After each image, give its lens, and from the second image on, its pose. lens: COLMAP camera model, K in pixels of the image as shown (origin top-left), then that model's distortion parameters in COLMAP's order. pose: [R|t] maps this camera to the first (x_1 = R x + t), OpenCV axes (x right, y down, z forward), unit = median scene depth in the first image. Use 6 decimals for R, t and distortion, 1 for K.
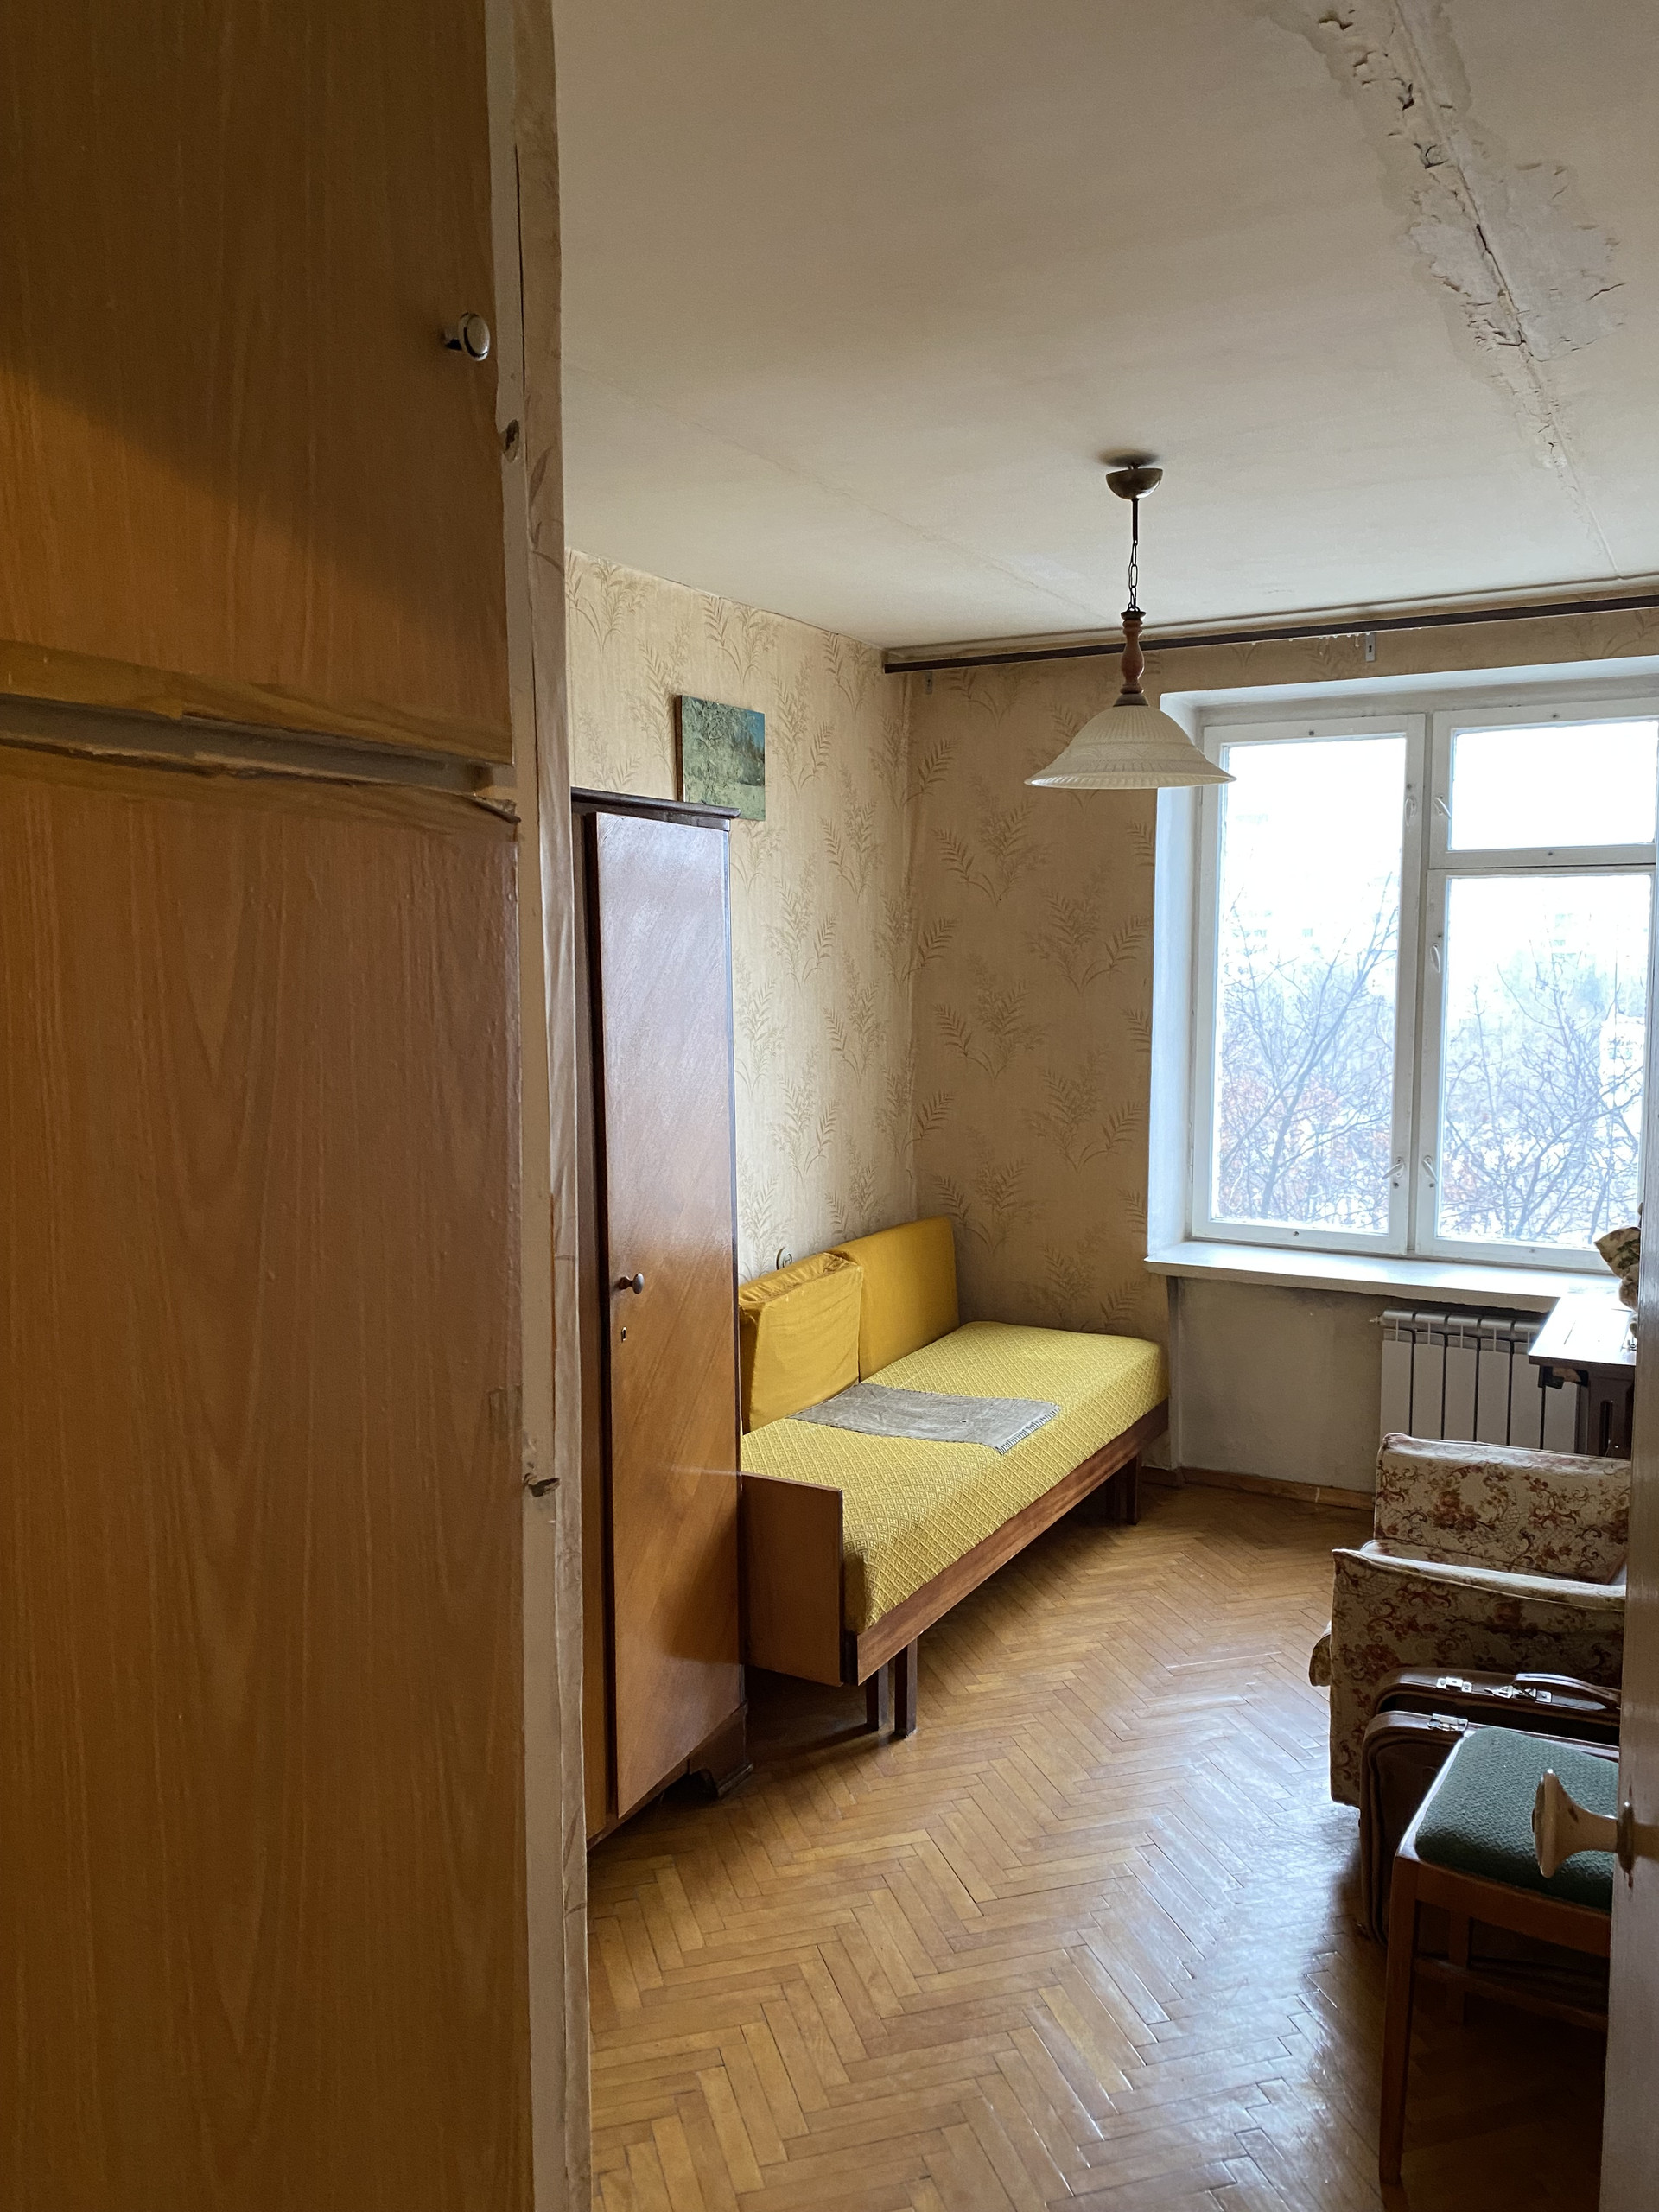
lens RADIAL K [[1685.1, 0, 829.5], [0, 1685.1, 1106.0], [0, 0, 1]] dist [0.103828, -0.297100]
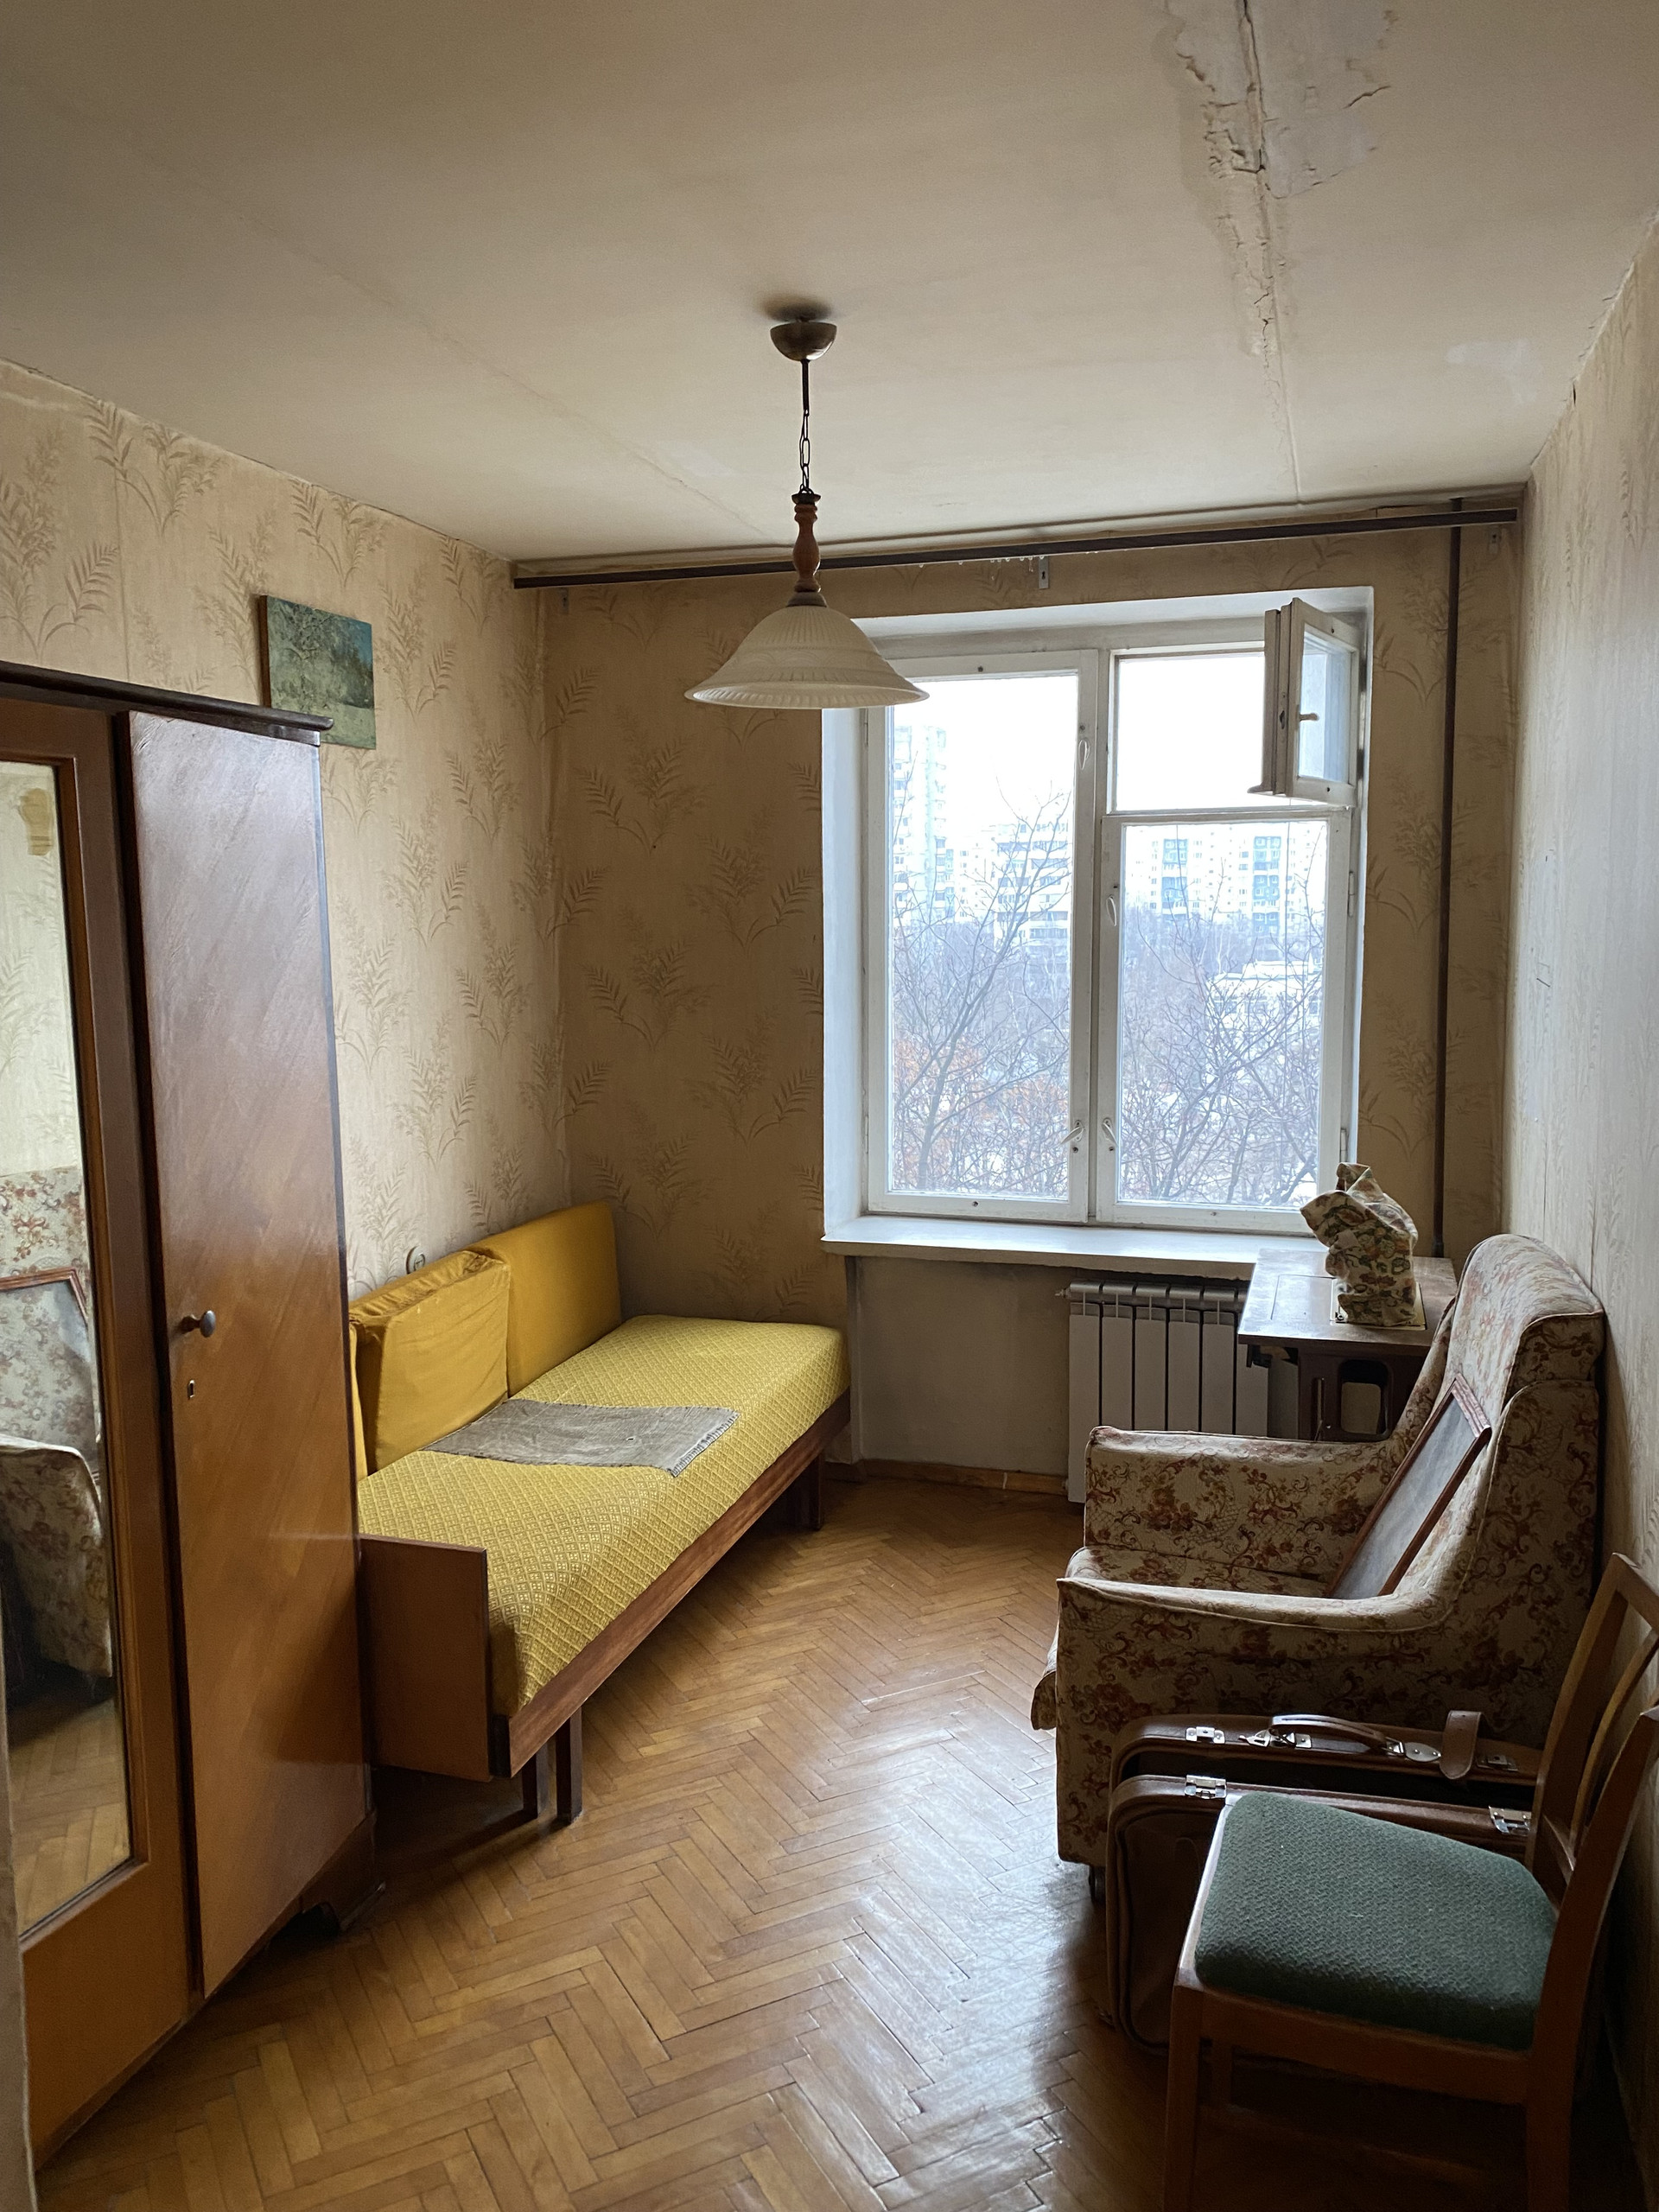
lens RADIAL K [[1642.7, 0, 818.7], [0, 1642.7, 1107.9], [0, 0, 1]] dist [0.098354, -0.145329]
pose [[0.979070, -0.027910, 0.201599, 0.008246], [0.023041, 0.999384, 0.026458, -0.006087], [-0.202213, -0.021259, 0.979111, 0.162259]]
